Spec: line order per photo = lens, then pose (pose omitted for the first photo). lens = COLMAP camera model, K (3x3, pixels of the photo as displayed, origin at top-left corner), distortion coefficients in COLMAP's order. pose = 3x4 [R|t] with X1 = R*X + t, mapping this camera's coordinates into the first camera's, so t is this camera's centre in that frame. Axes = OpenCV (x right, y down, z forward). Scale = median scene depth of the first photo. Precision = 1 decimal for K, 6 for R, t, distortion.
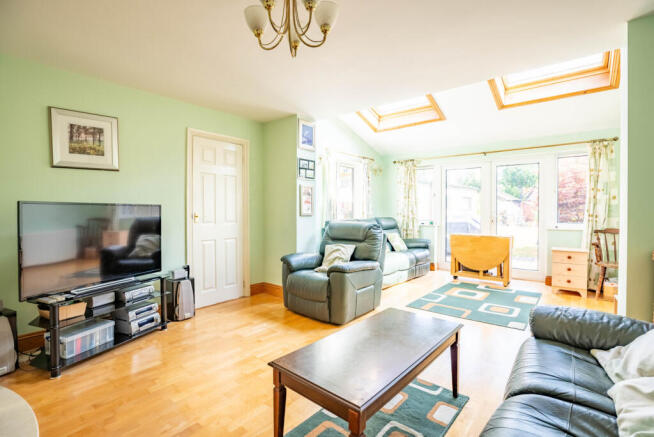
lens RADIAL K [[303.4, 0, 327.6], [0, 303.4, 218.2], [0, 0, 1]] dist [-0.021533, 0.002029]
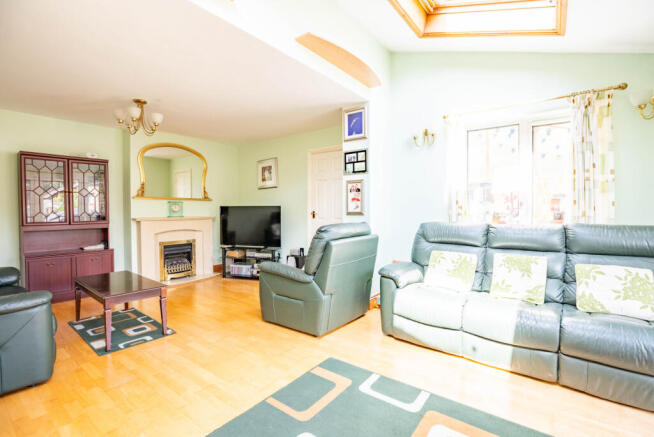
lens RADIAL K [[303.4, 0, 326.7], [0, 303.4, 214.5], [0, 0, 1]] dist [-0.021533, 0.002029]
pose [[0.060266, 0.015995, -0.998054, 0.822404], [-0.019215, 0.999705, 0.014861, -0.020237], [0.997997, 0.018282, 0.060555, 0.871331]]
